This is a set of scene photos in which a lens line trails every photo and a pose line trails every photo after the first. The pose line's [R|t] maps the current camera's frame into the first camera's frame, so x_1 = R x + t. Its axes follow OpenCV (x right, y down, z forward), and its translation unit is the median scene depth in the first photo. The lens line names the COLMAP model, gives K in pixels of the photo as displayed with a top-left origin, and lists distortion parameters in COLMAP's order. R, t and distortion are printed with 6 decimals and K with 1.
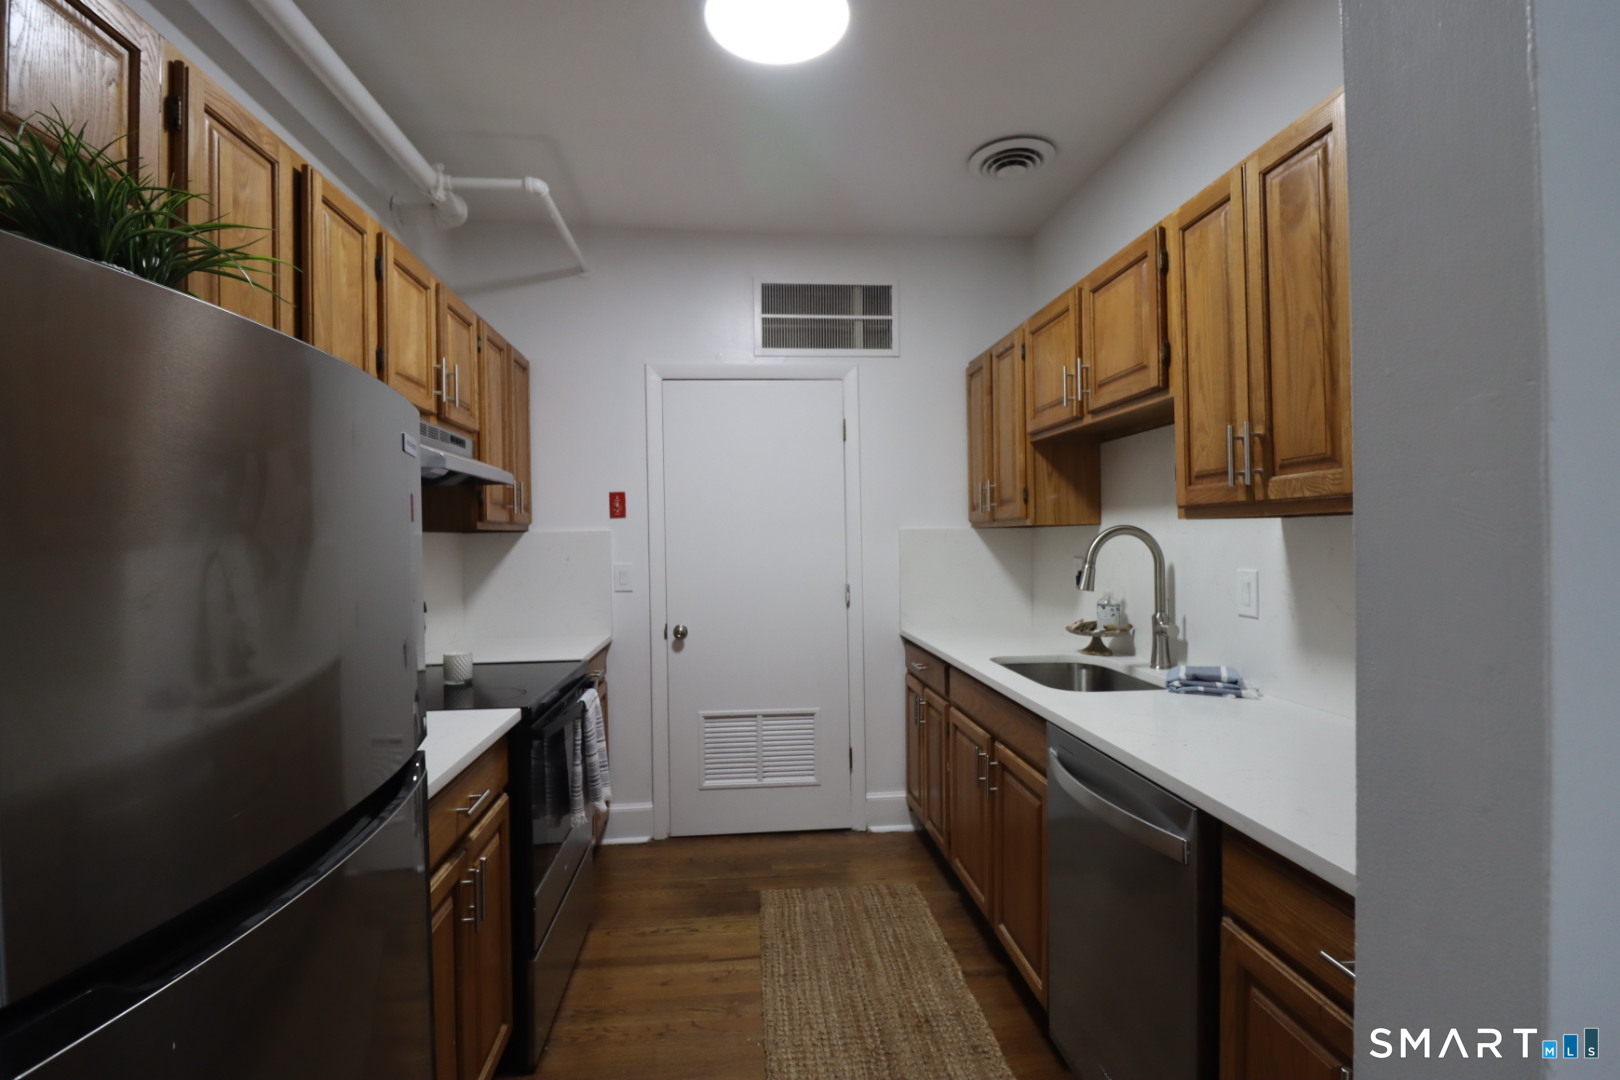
lens RADIAL K [[758.0, 0, 810.0], [0, 758.0, 540.0], [0, 0, 1]] dist [0.002383, -0.013696]
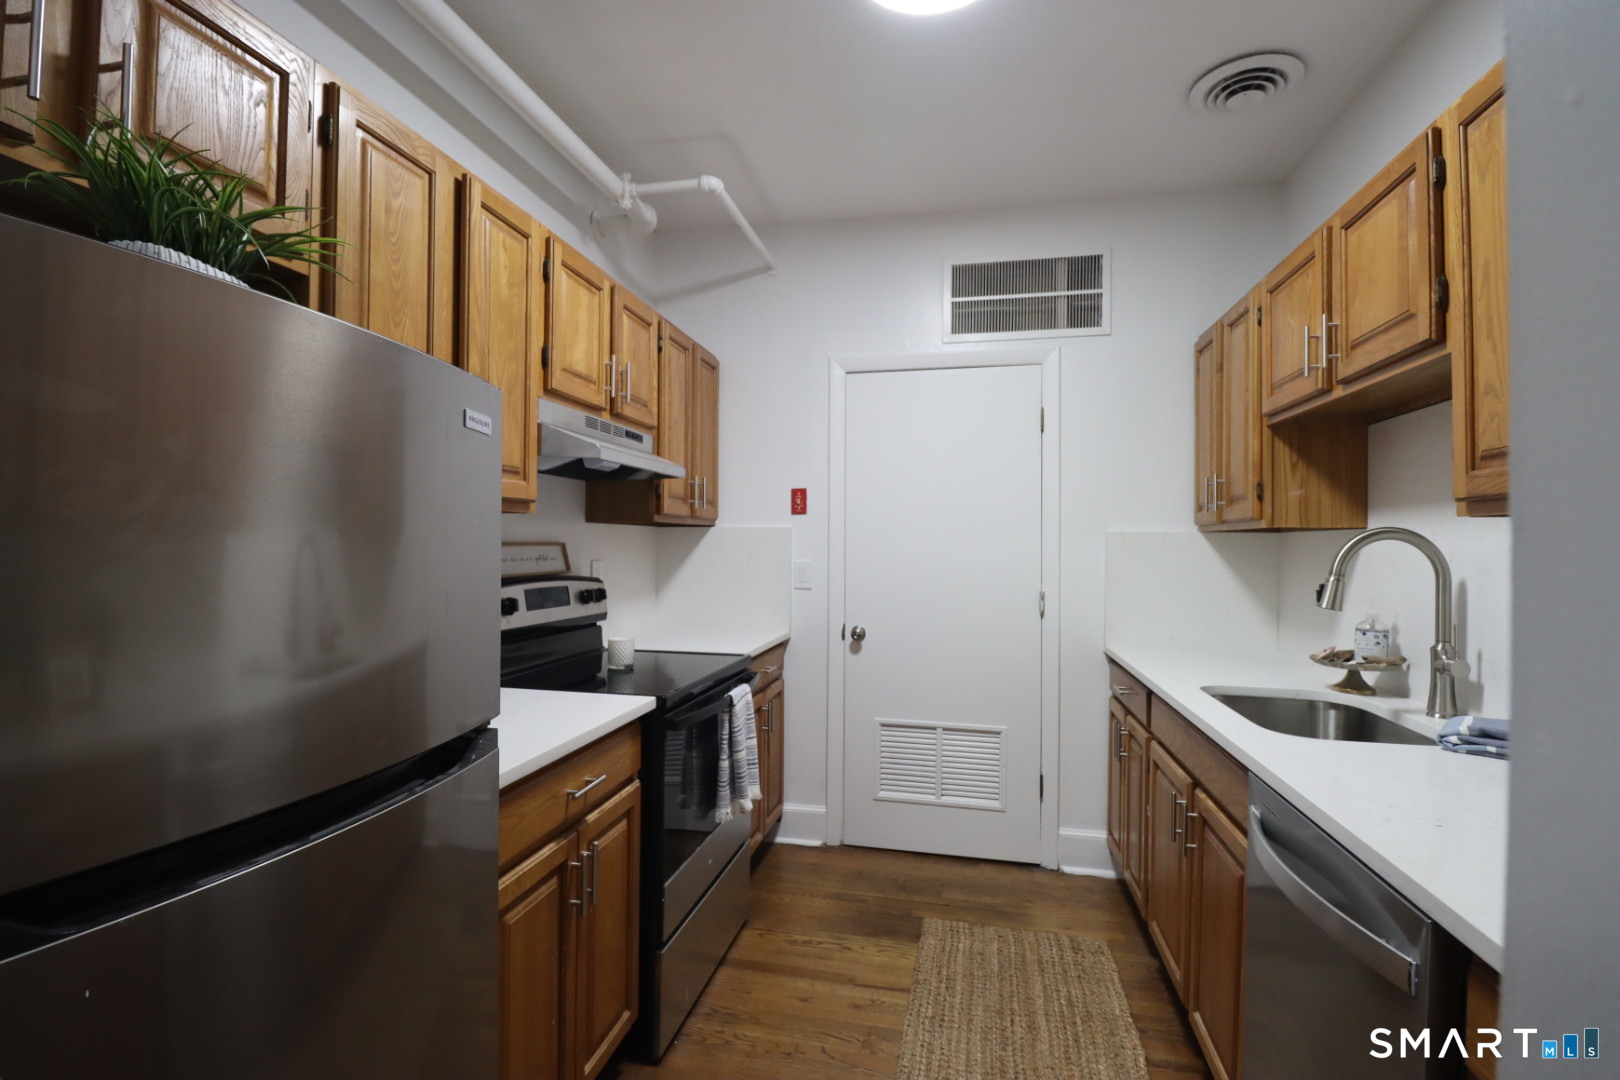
lens RADIAL K [[758.0, 0, 810.0], [0, 758.0, 540.0], [0, 0, 1]] dist [0.002383, -0.013696]
pose [[0.949640, 0.021985, -0.312570, 0.094611], [-0.024573, 0.999689, -0.004345, 0.011137], [0.312377, 0.011807, 0.949885, 0.085668]]
